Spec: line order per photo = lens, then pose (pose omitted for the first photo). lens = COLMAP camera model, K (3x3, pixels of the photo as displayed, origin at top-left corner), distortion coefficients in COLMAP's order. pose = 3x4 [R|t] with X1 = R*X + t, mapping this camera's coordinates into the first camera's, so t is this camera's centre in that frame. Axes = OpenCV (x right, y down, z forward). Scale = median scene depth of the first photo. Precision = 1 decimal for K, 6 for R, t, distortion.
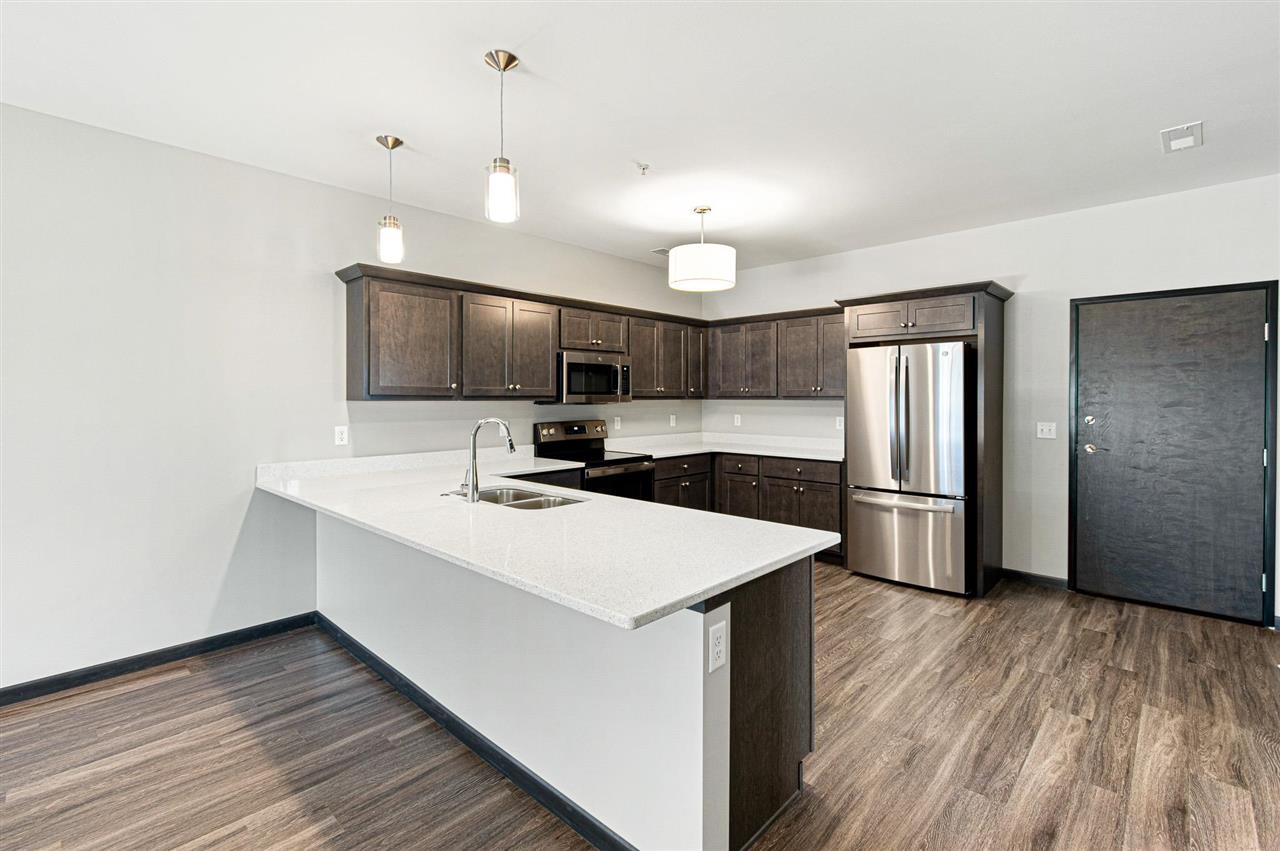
lens RADIAL K [[586.9, 0, 642.8], [0, 586.9, 410.1], [0, 0, 1]] dist [-0.001402, -0.000780]
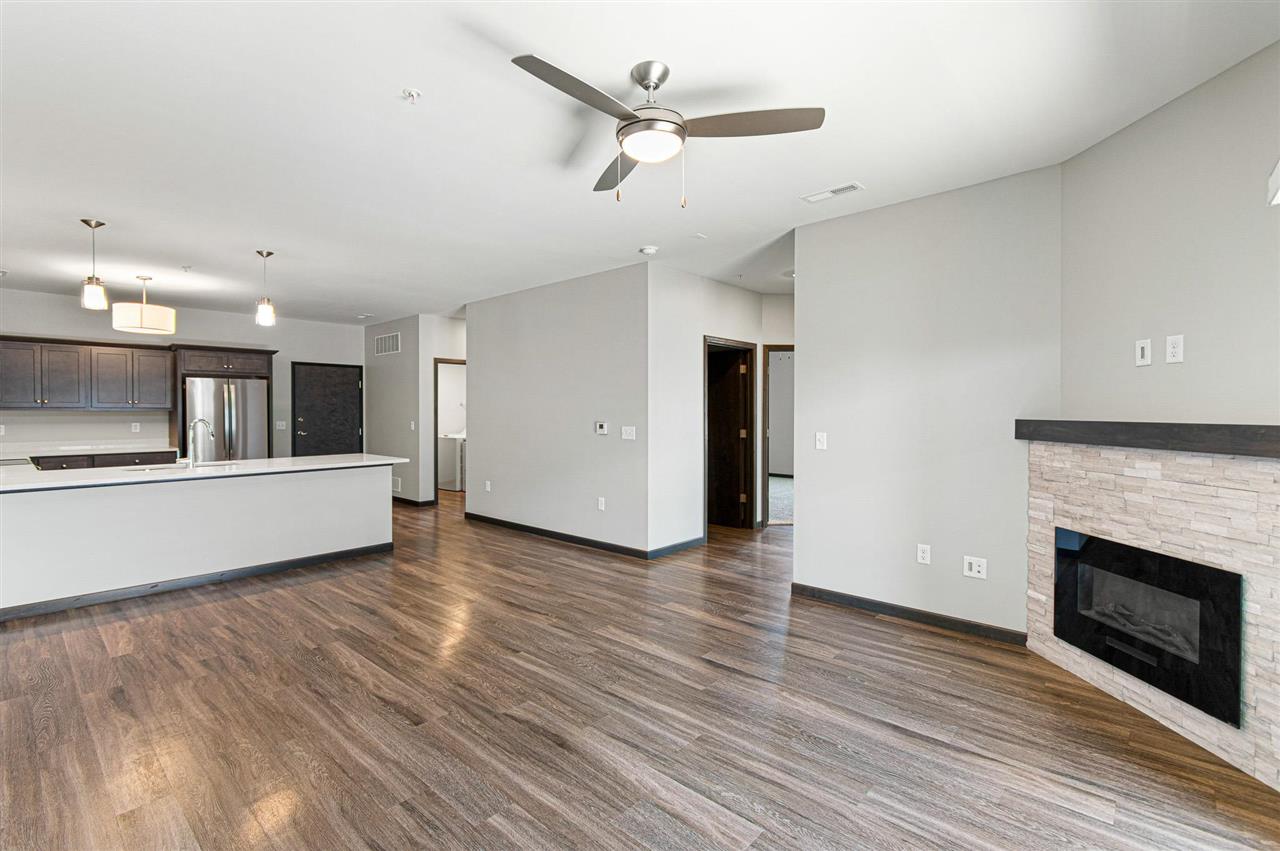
lens RADIAL K [[586.9, 0, 642.8], [0, 586.9, 410.1], [0, 0, 1]] dist [-0.001402, -0.000780]
pose [[-0.007454, 0.001797, 0.999971, -1.419611], [0.020420, 0.999790, -0.001644, 0.011646], [-0.999764, 0.020407, -0.007489, -0.225360]]
